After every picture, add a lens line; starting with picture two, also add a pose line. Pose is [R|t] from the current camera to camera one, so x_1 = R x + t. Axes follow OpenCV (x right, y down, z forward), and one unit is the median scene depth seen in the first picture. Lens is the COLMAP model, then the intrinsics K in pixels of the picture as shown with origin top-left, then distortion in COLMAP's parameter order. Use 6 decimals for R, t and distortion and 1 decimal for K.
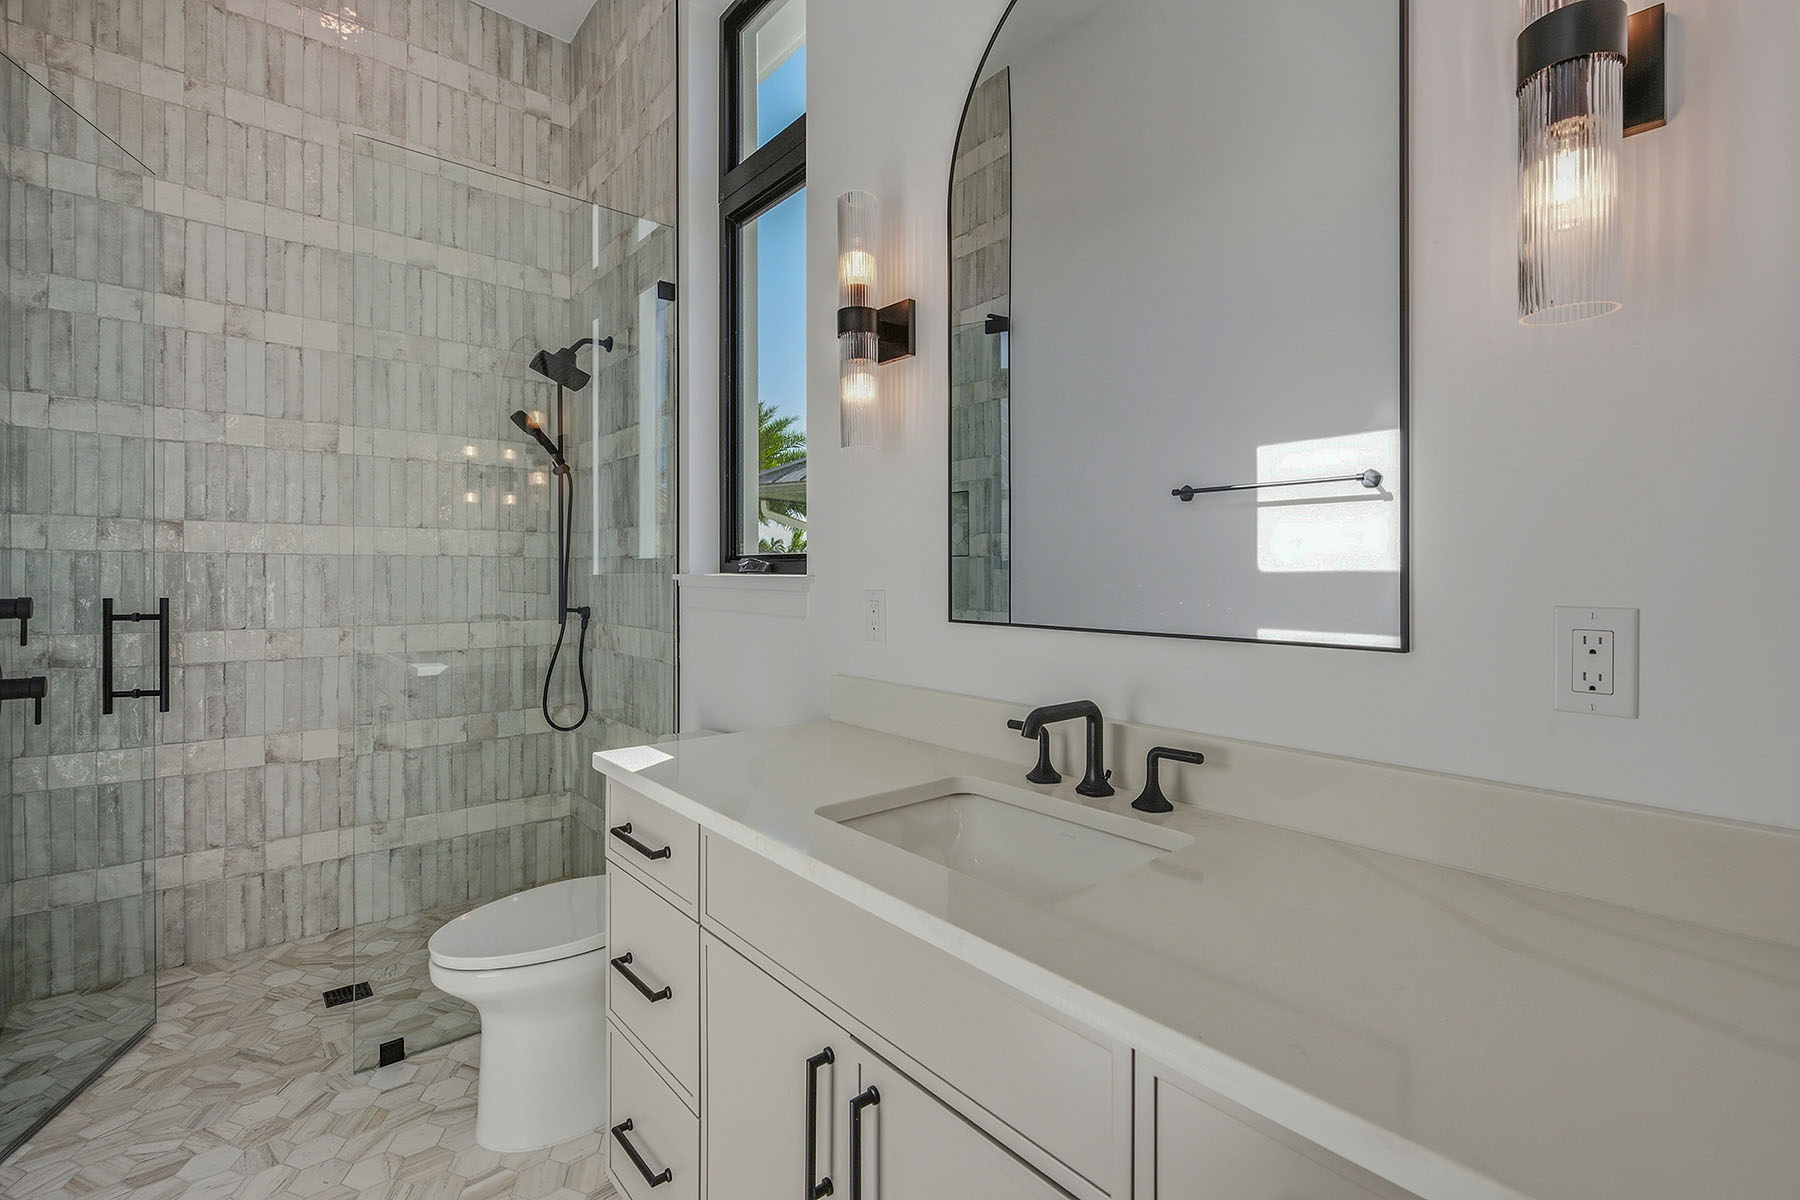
lens RADIAL K [[825.3, 0, 896.2], [0, 825.3, 594.2], [0, 0, 1]] dist [0.000893, 0.000152]
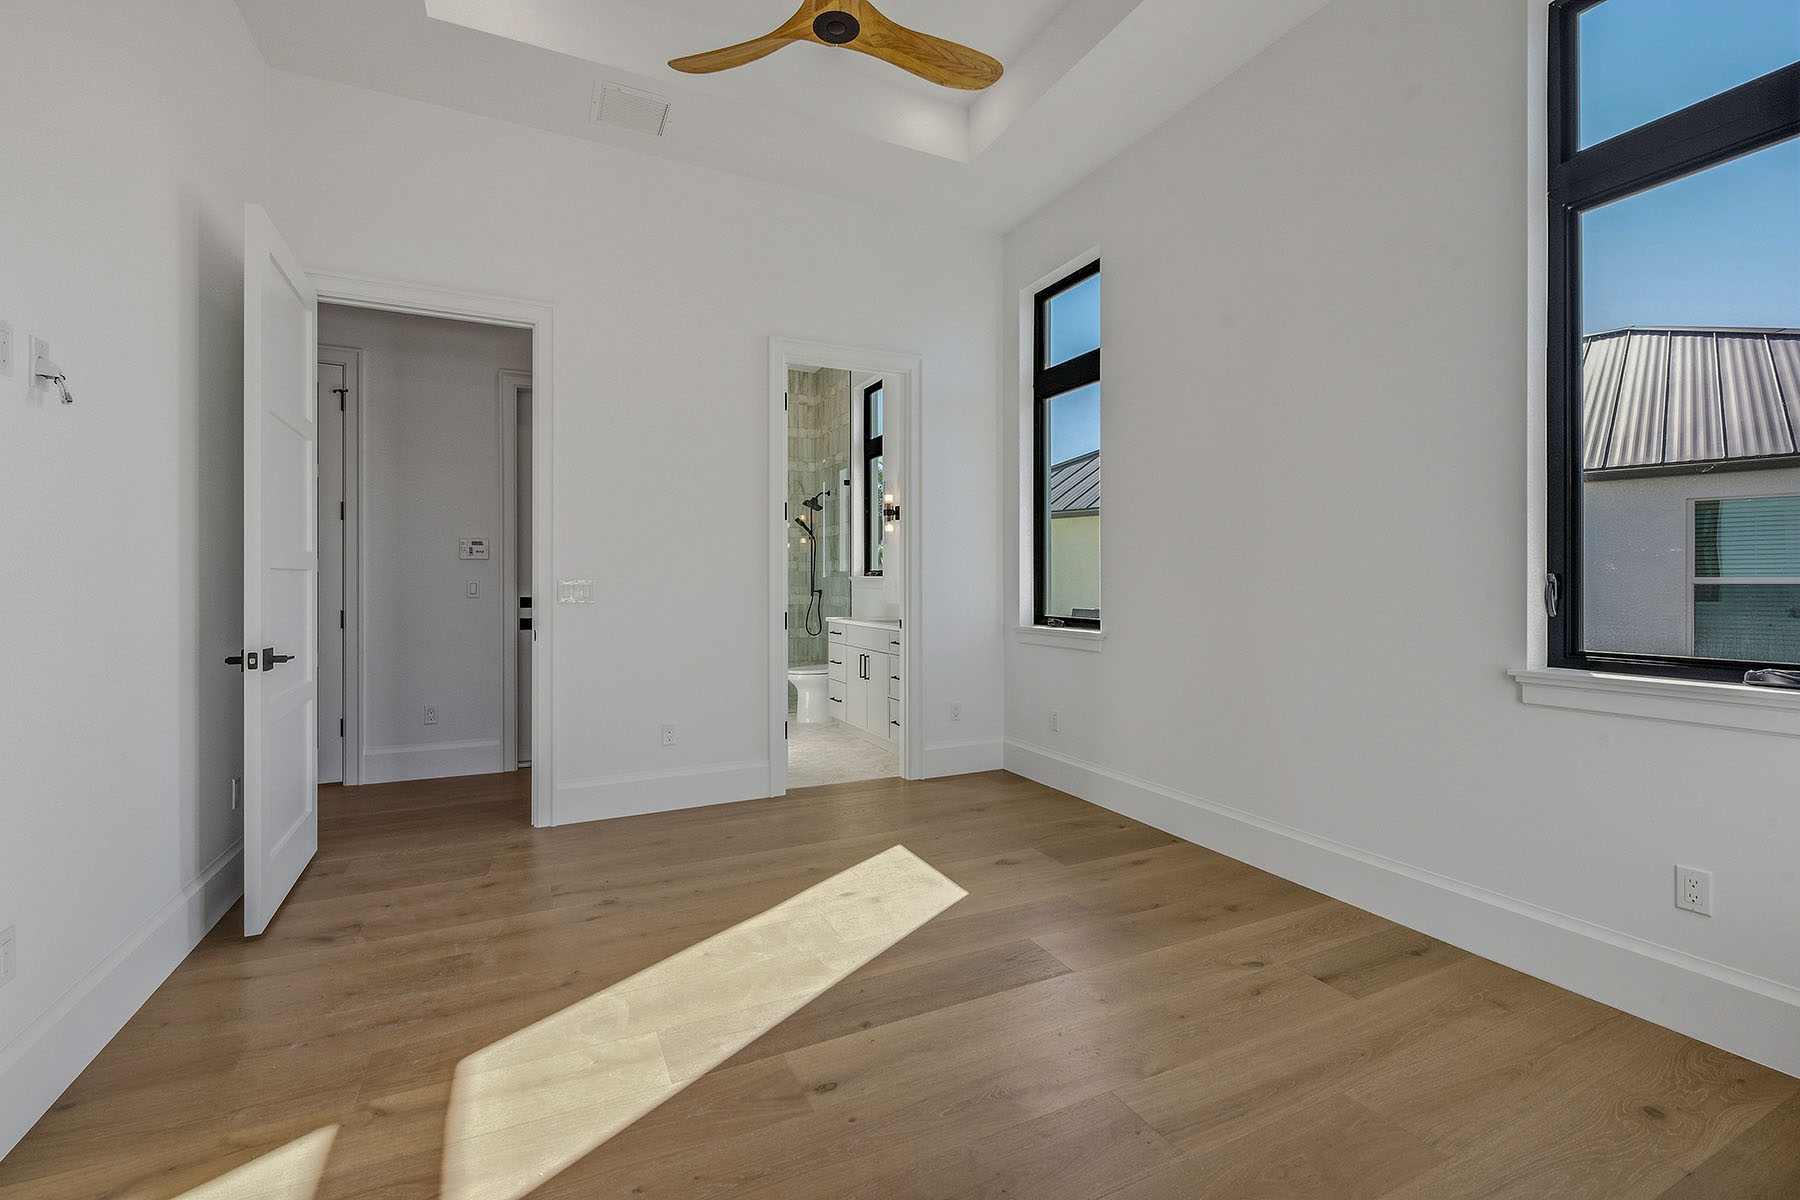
lens RADIAL K [[825.3, 0, 904.7], [0, 825.3, 588.0], [0, 0, 1]] dist [0.000893, 0.000152]
pose [[0.968917, 0.000200, -0.247387, 0.551405], [0.000368, 0.999997, 0.002249, 0.003917], [0.247387, -0.002271, 0.968914, -1.529576]]
